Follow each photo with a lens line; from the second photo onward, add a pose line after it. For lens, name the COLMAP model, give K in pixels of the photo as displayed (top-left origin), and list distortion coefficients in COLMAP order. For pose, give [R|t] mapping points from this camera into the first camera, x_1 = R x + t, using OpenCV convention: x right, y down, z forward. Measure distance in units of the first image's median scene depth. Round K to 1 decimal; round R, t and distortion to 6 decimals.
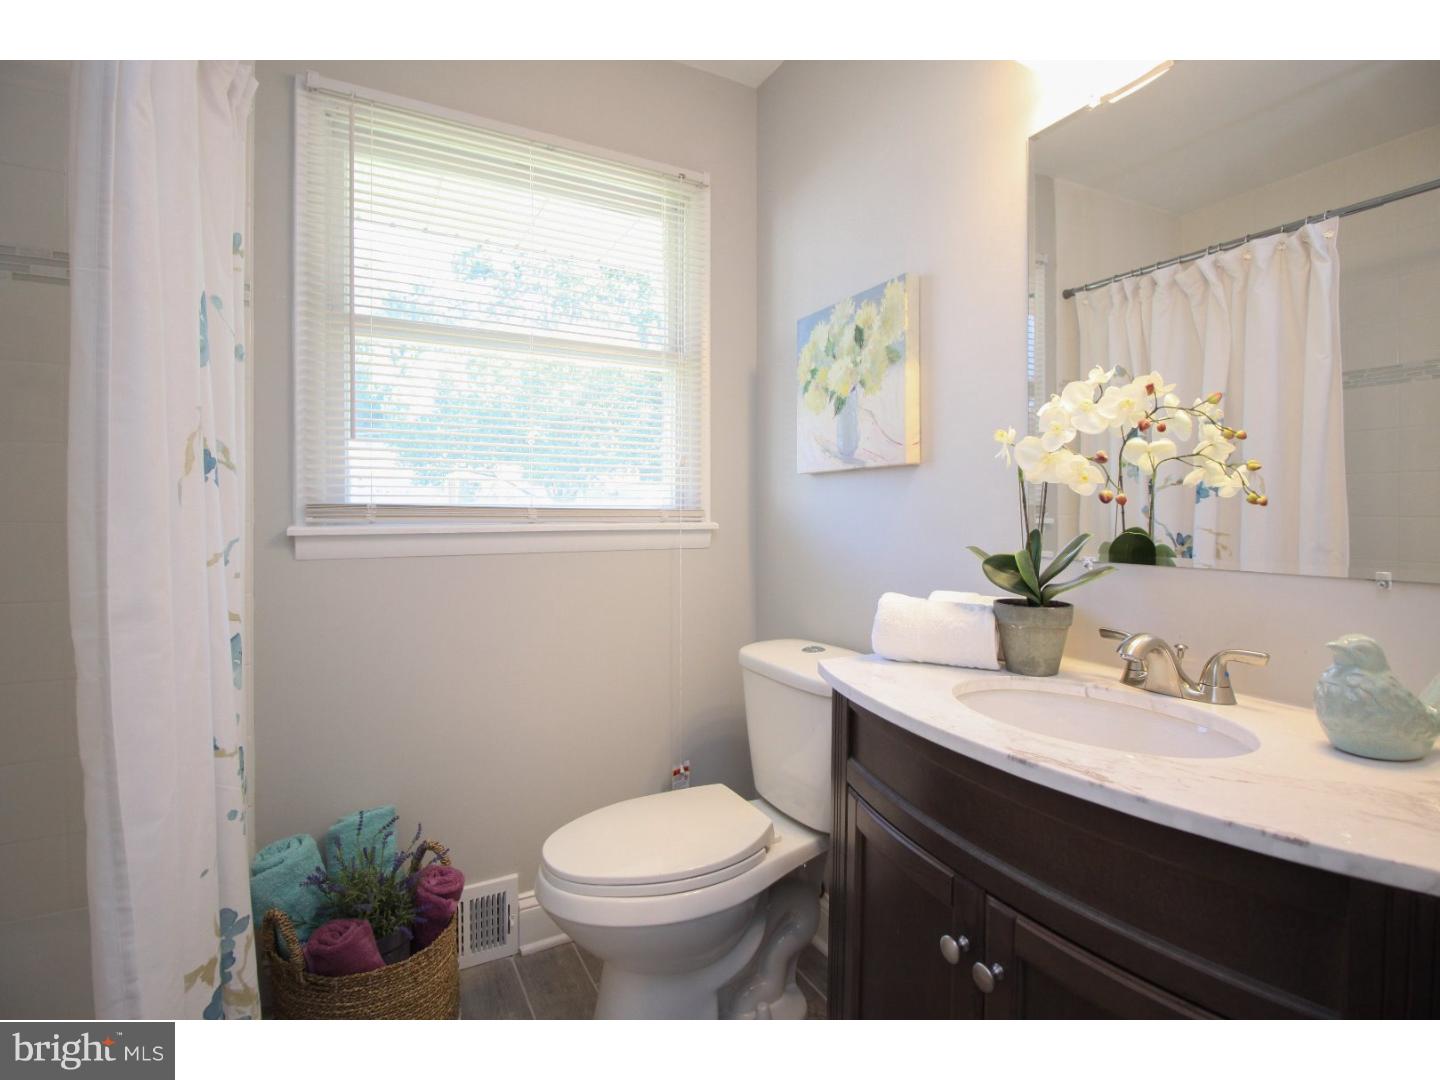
lens RADIAL K [[695.0, 0, 727.2], [0, 695.0, 520.6], [0, 0, 1]] dist [-0.002135, -0.011863]
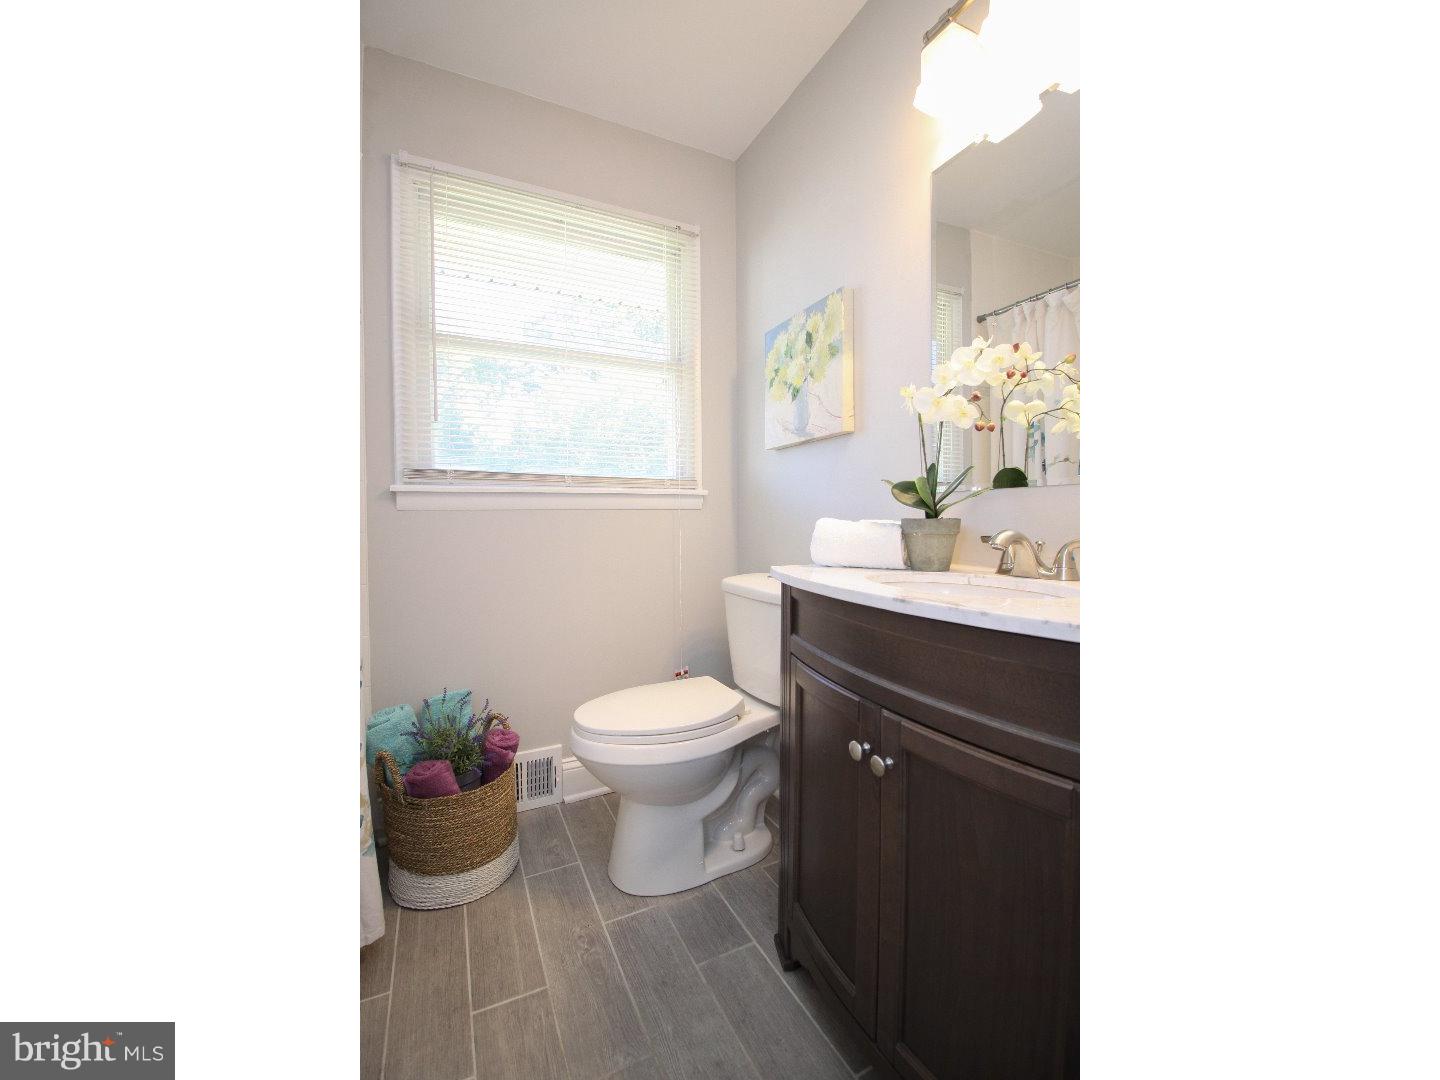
lens RADIAL K [[528.4, 0, 708.7], [0, 528.4, 534.9], [0, 0, 1]] dist [0.000075, -0.013247]
pose [[0.998970, -0.007013, -0.044823, 0.044401], [0.007856, 0.999795, 0.018651, 0.093334], [0.044683, -0.018984, 0.998821, -0.022192]]
